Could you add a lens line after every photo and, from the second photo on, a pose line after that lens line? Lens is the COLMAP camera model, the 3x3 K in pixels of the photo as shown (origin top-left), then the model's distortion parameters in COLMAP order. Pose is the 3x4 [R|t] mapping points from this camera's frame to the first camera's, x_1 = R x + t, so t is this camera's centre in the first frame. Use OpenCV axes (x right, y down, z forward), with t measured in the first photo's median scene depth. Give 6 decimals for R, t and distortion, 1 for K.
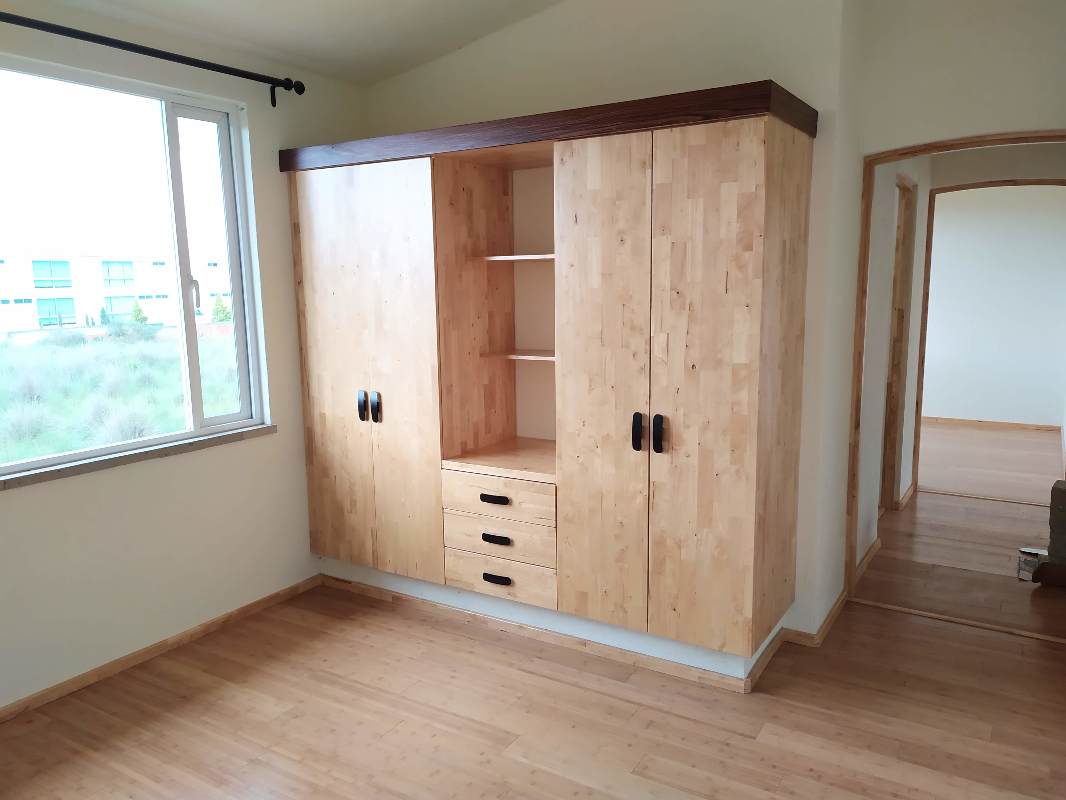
lens RADIAL K [[788.3, 0, 537.6], [0, 788.3, 403.8], [0, 0, 1]] dist [0.007884, 0.000734]
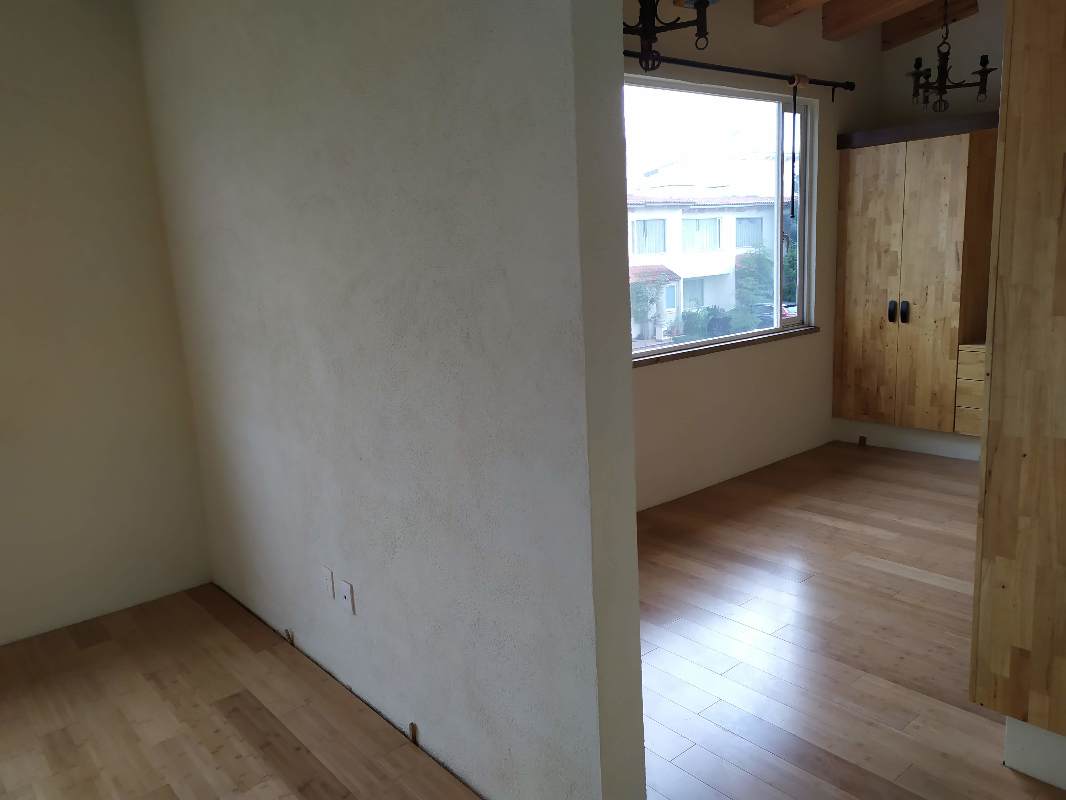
lens RADIAL K [[814.5, 0, 533.0], [0, 814.5, 400.0], [0, 0, 1]] dist [-0.001181, -0.001734]
pose [[0.952922, 0.024210, -0.302247, -0.394874], [-0.009898, 0.998760, 0.048797, 0.099278], [0.303054, -0.043508, 0.951980, -0.603604]]
